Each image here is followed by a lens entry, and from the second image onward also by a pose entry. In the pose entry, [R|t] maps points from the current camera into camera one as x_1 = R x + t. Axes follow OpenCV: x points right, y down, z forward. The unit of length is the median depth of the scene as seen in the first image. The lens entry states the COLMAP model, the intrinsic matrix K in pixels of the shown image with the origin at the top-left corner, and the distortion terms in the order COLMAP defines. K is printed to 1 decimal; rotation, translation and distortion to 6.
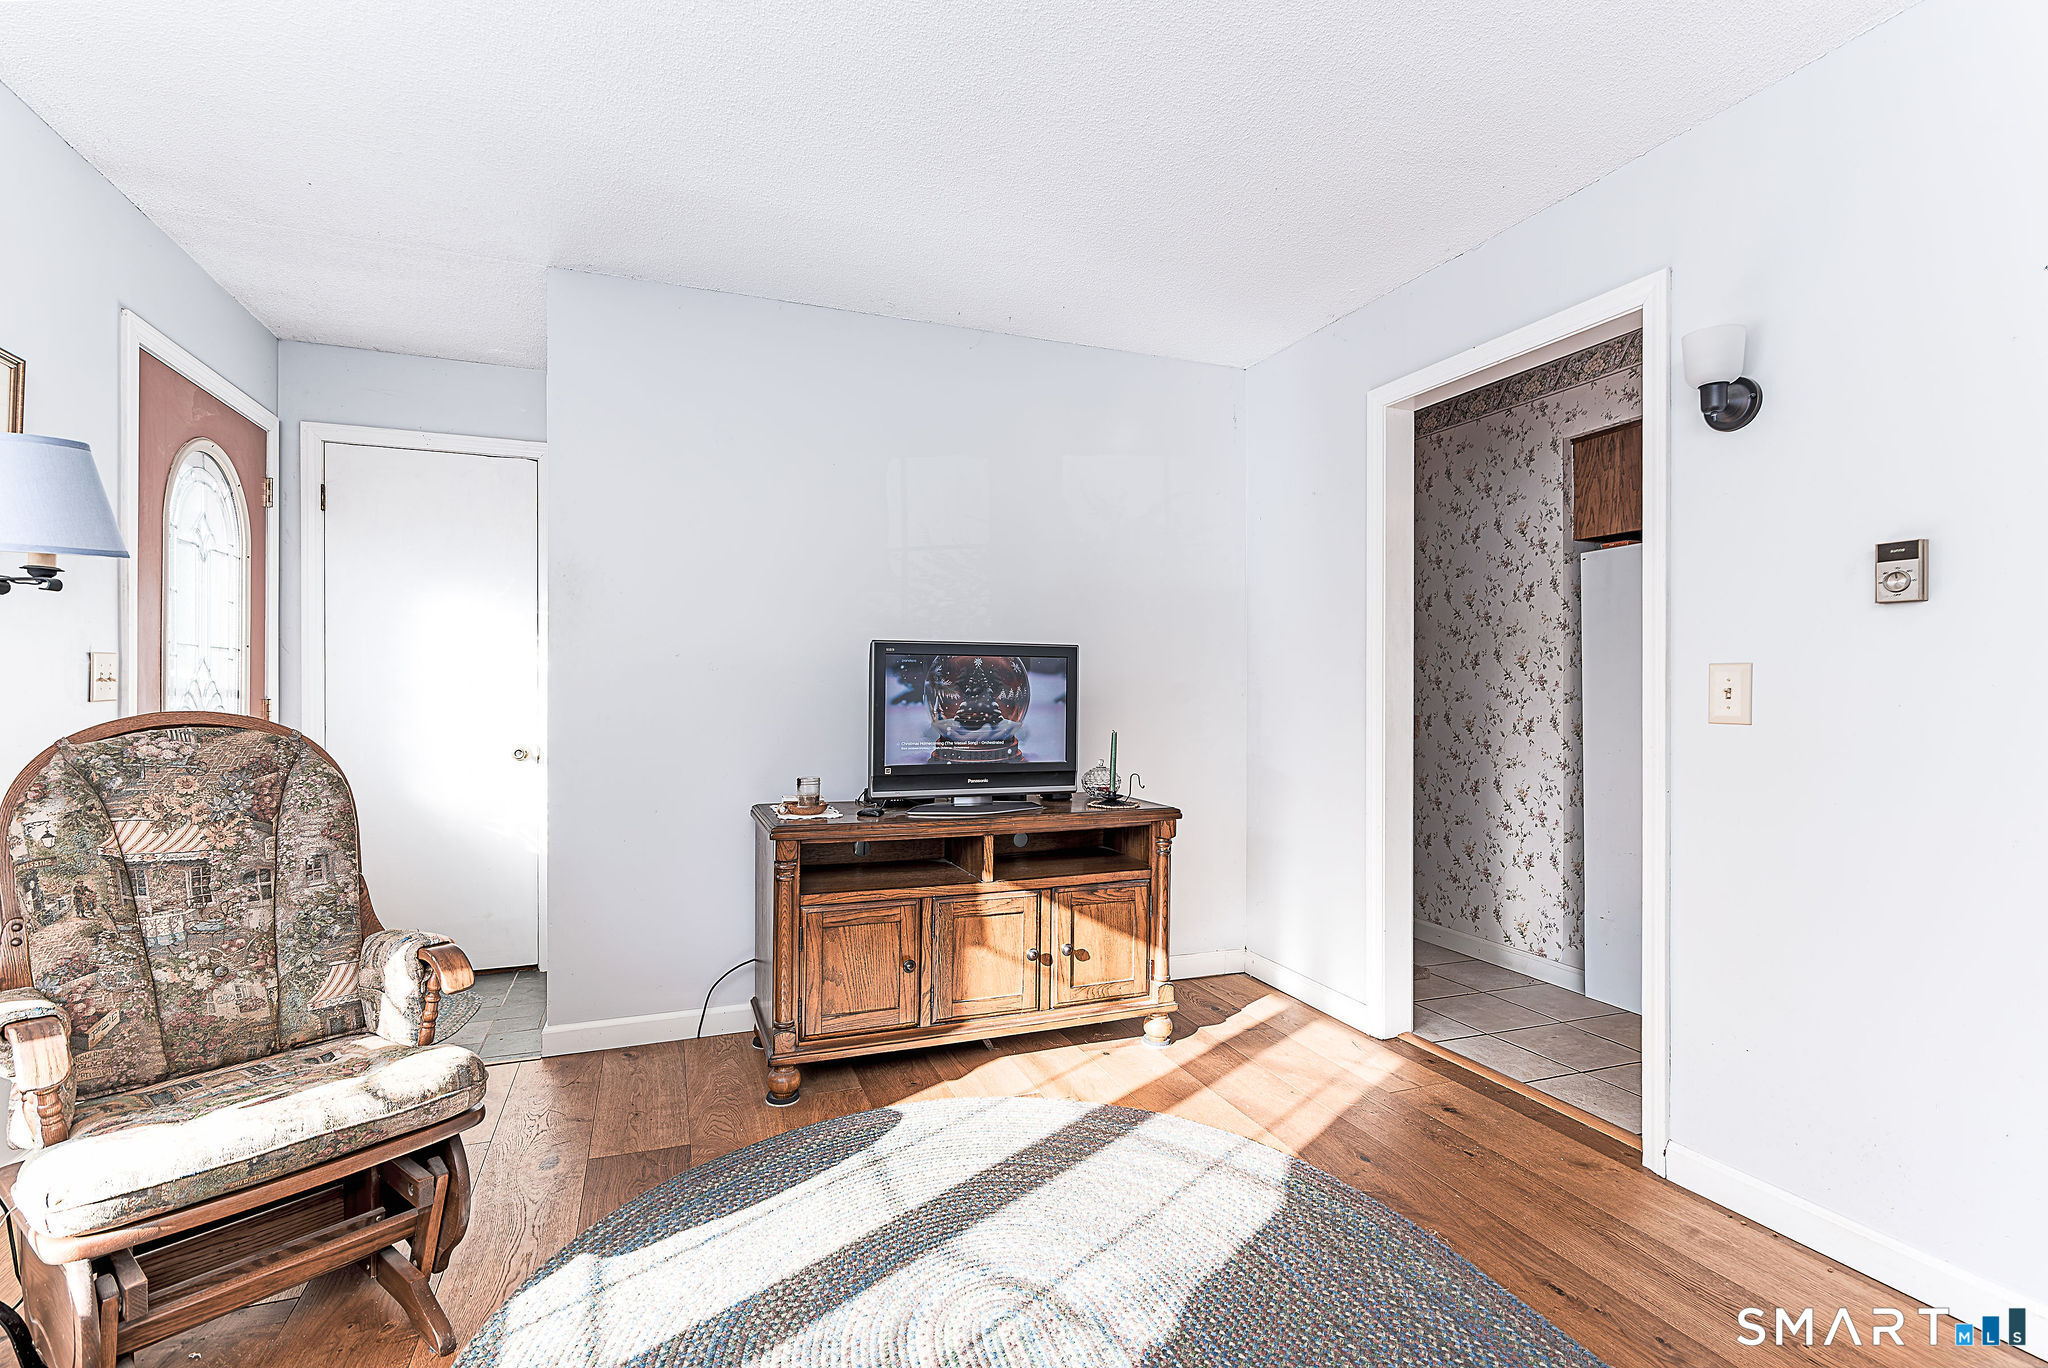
lens RADIAL K [[963.8, 0, 1021.0], [0, 963.8, 690.6], [0, 0, 1]] dist [0.001362, -0.000517]
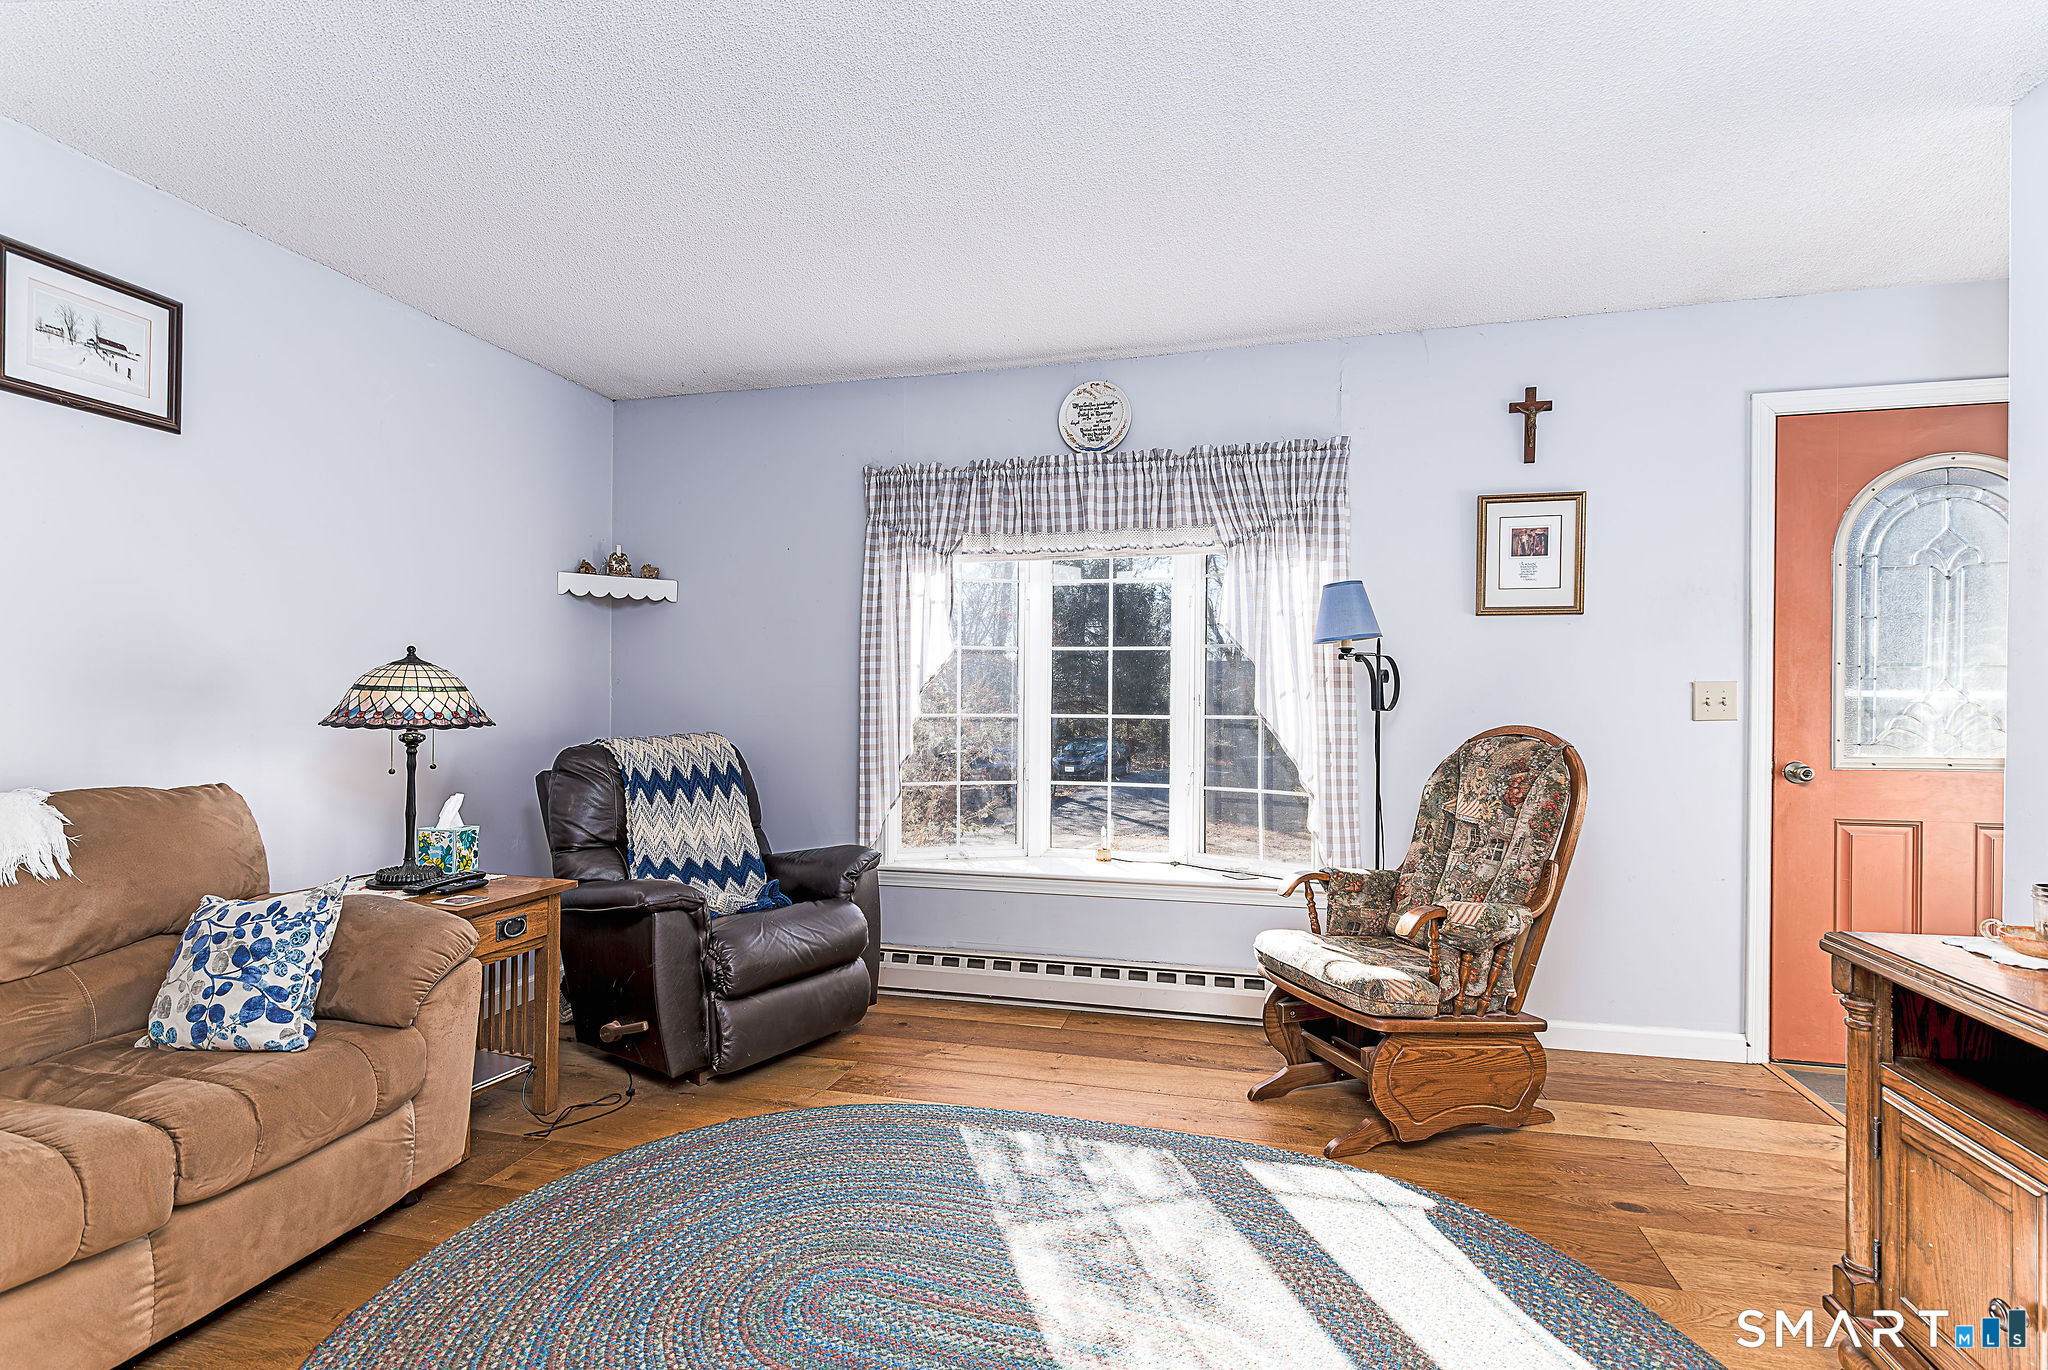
lens RADIAL K [[939.6, 0, 1035.9], [0, 939.6, 692.1], [0, 0, 1]] dist [-0.001738, -0.000724]
pose [[-0.552138, -0.015884, -0.833601, 0.507627], [-0.005776, 0.999867, -0.015226, -0.002558], [0.833733, -0.003592, -0.552157, 0.834959]]
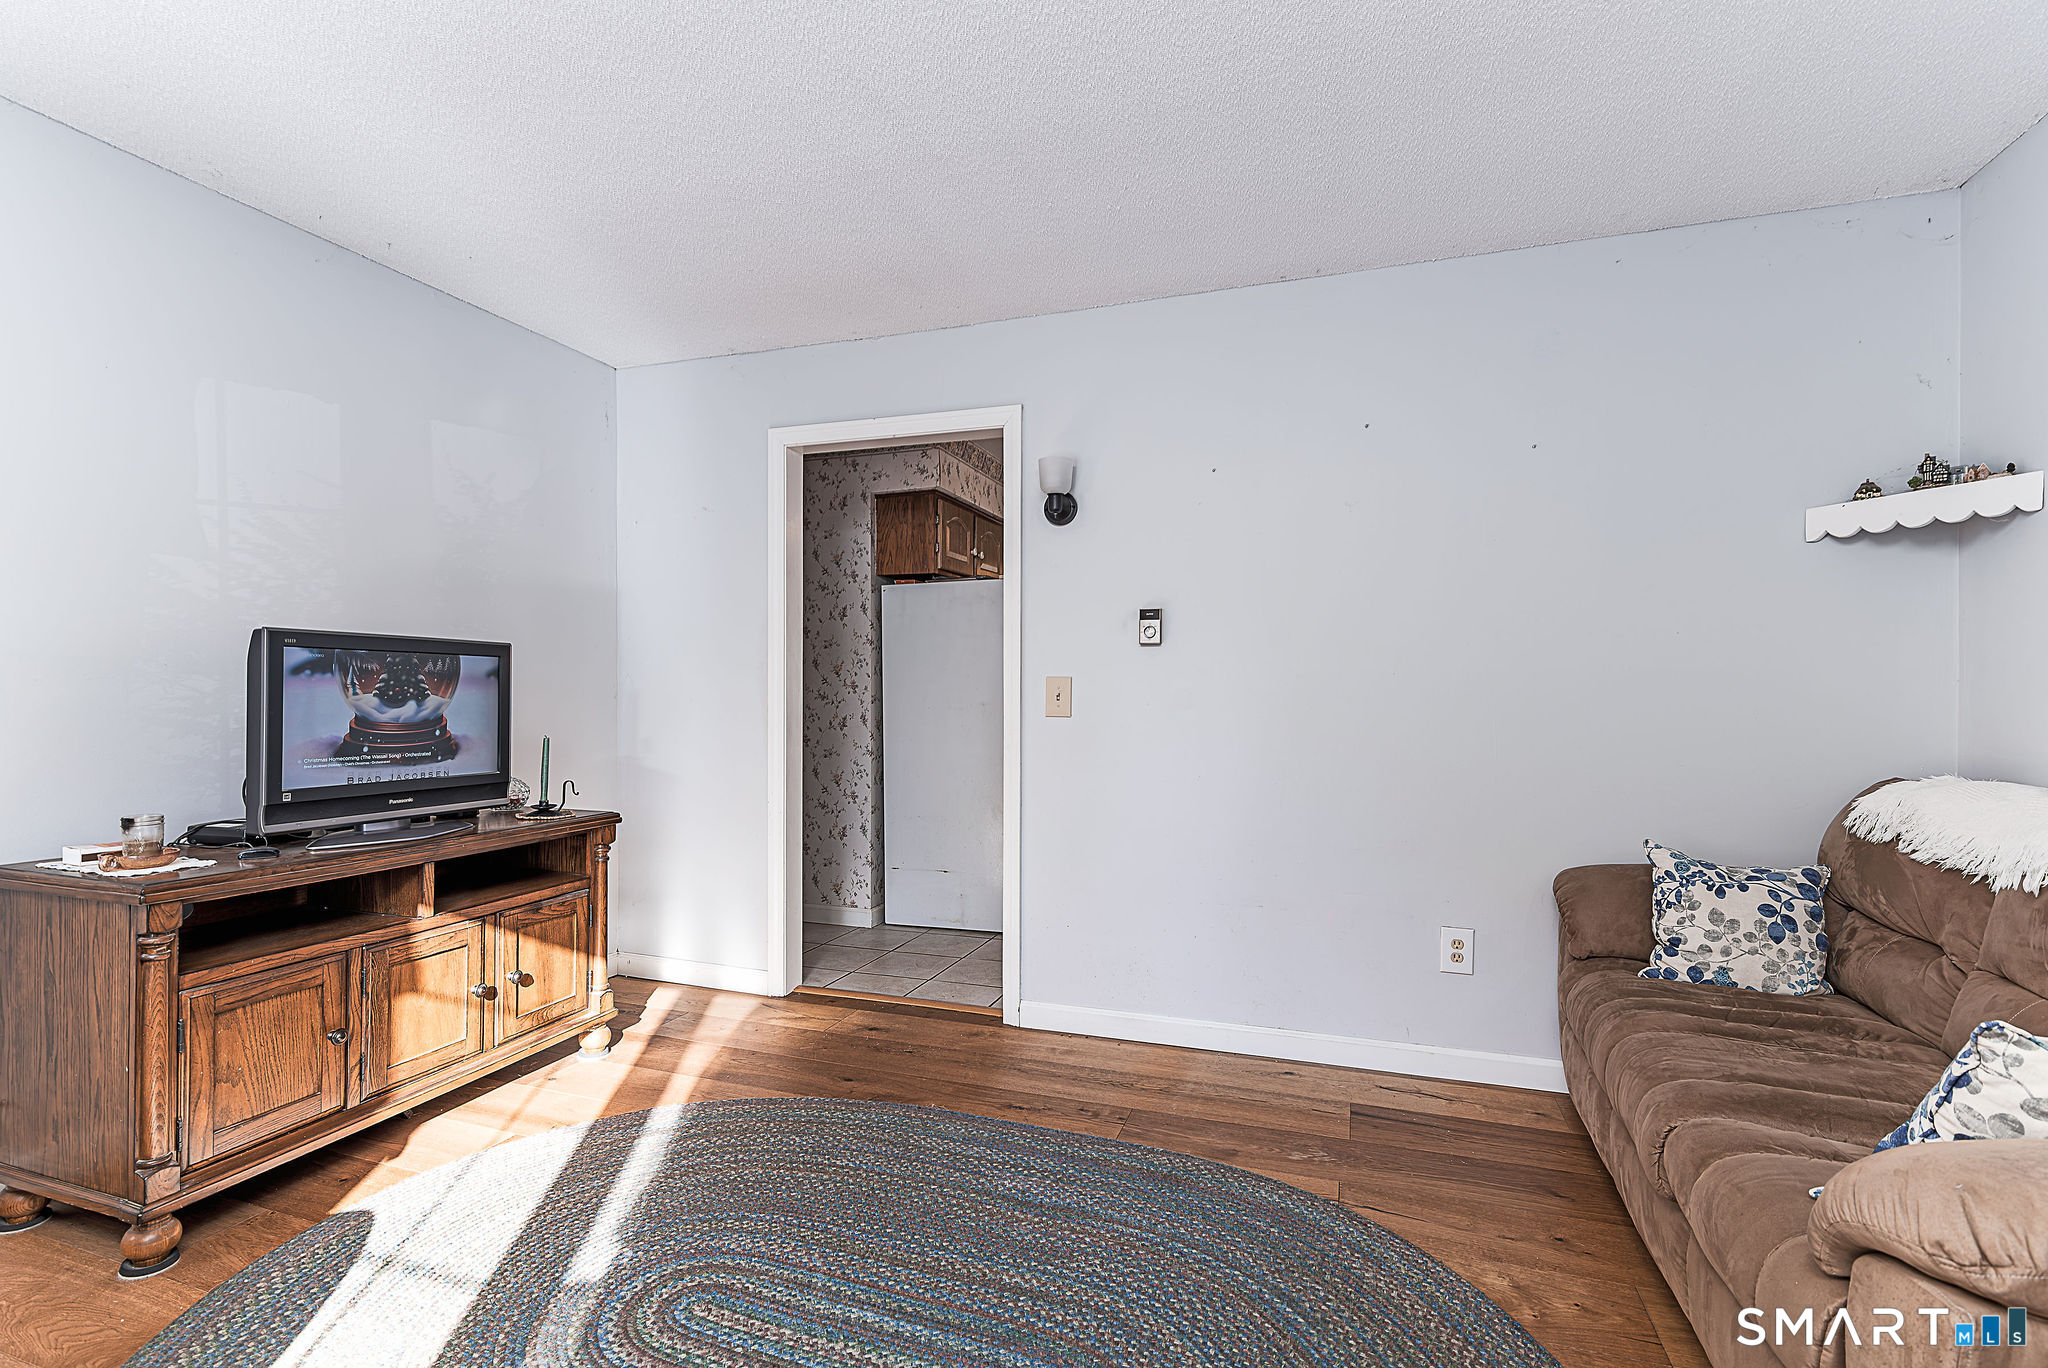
lens RADIAL K [[971.8, 0, 1036.0], [0, 971.8, 701.5], [0, 0, 1]] dist [-0.000041, -0.000734]
pose [[0.632123, -0.005180, 0.774851, -0.355397], [-0.003363, 0.999950, 0.009429, -0.002844], [-0.774861, -0.008566, 0.632074, 0.037719]]
